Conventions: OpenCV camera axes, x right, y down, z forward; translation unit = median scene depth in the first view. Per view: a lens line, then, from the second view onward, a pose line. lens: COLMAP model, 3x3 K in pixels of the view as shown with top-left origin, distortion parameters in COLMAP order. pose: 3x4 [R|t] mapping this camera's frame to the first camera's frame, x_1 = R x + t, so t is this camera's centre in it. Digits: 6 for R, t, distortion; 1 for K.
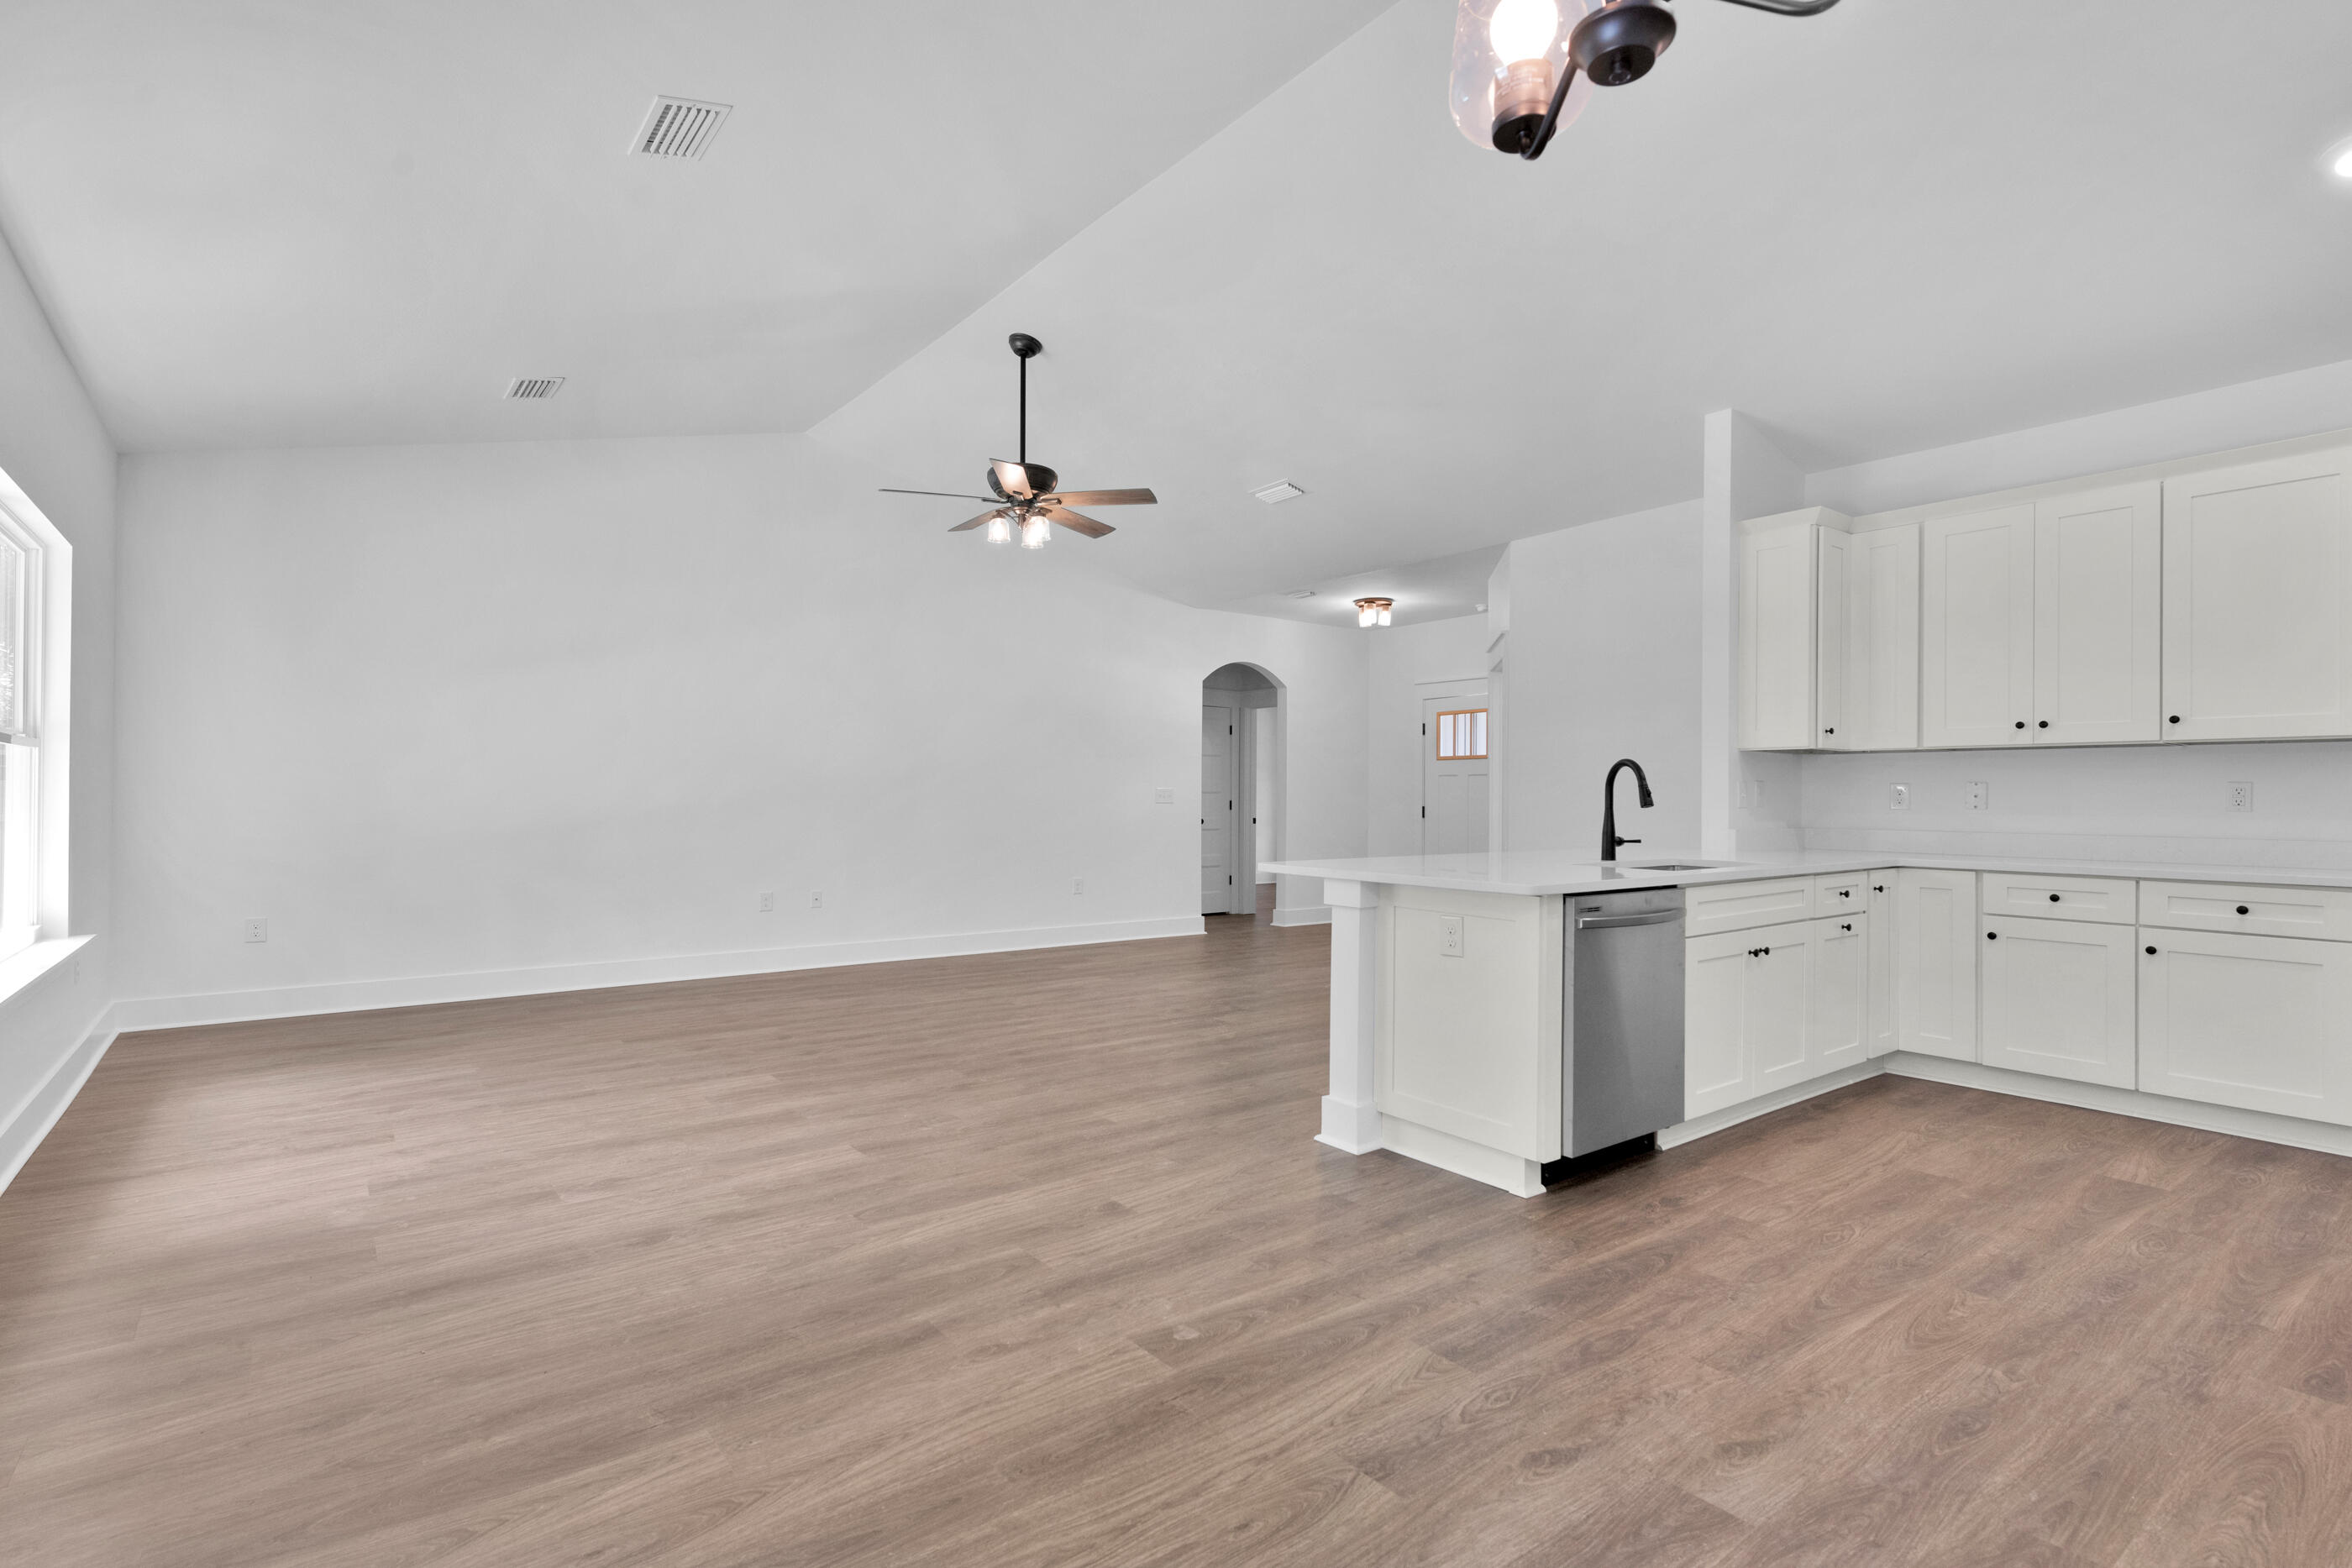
lens RADIAL K [[1071.4, 0, 1180.5], [0, 1071.4, 781.6], [0, 0, 1]] dist [0.020641, -0.000736]
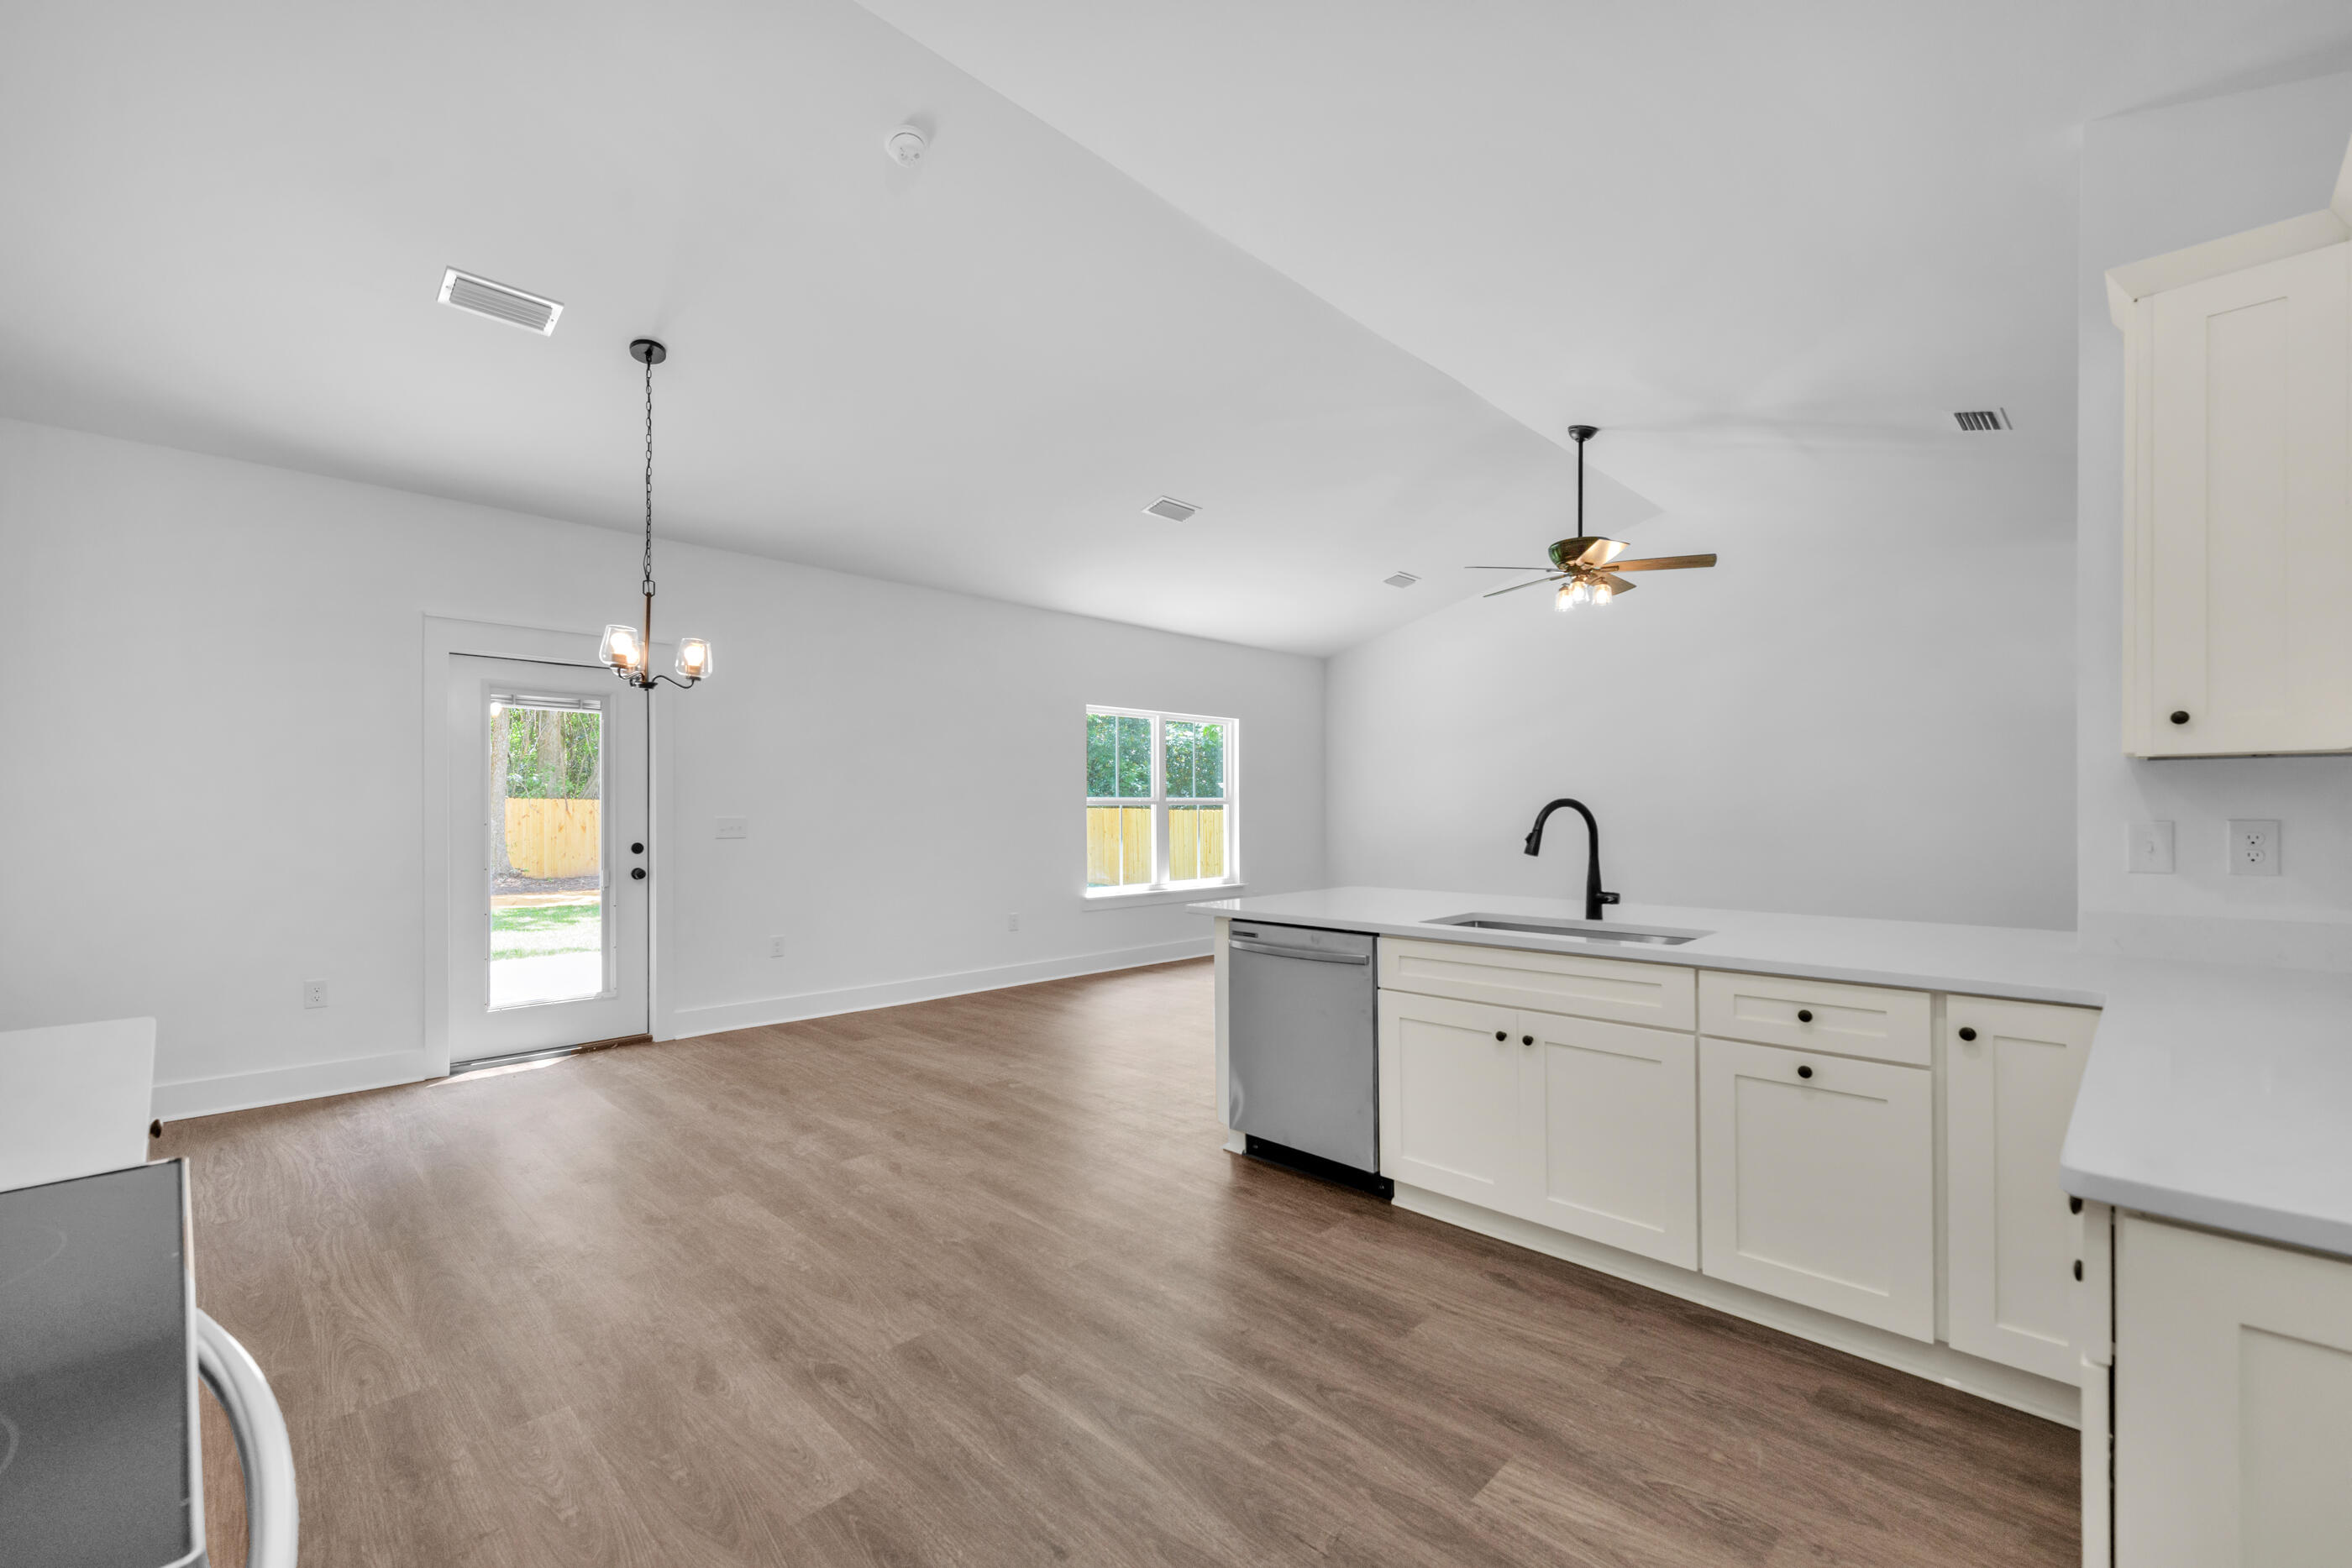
lens RADIAL K [[966.6, 0, 1231.0], [0, 966.6, 812.6], [0, 0, 1]] dist [0.028449, -0.002332]
pose [[0.173297, -0.009277, -0.984826, 1.308605], [0.022178, 0.999739, -0.005515, -0.015882], [0.984620, -0.020886, 0.173458, 0.707371]]
